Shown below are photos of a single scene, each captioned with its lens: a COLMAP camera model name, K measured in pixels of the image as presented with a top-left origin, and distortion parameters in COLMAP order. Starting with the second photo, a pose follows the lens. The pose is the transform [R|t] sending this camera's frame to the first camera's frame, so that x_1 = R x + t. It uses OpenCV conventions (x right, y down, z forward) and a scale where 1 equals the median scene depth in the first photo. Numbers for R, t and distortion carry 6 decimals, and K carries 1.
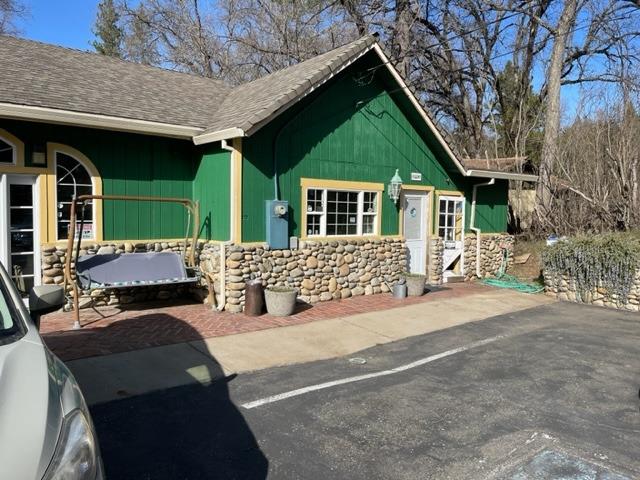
lens RADIAL K [[482.5, 0, 320.3], [0, 482.5, 240.6], [0, 0, 1]] dist [0.037142, -0.005097]
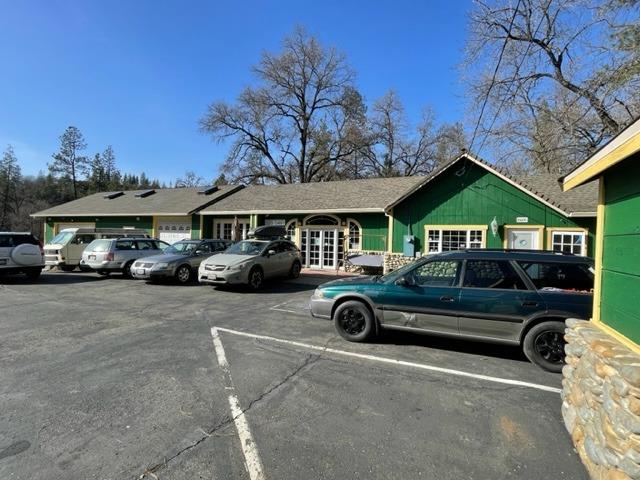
lens RADIAL K [[298.4, 0, 321.1], [0, 298.4, 239.6], [0, 0, 1]] dist [-0.000452, -0.000047]
pose [[0.439086, -0.001830, -0.898443, 0.939315], [-0.077596, 0.996184, -0.039951, 0.024833], [0.895088, 0.087257, 0.437269, 0.001498]]
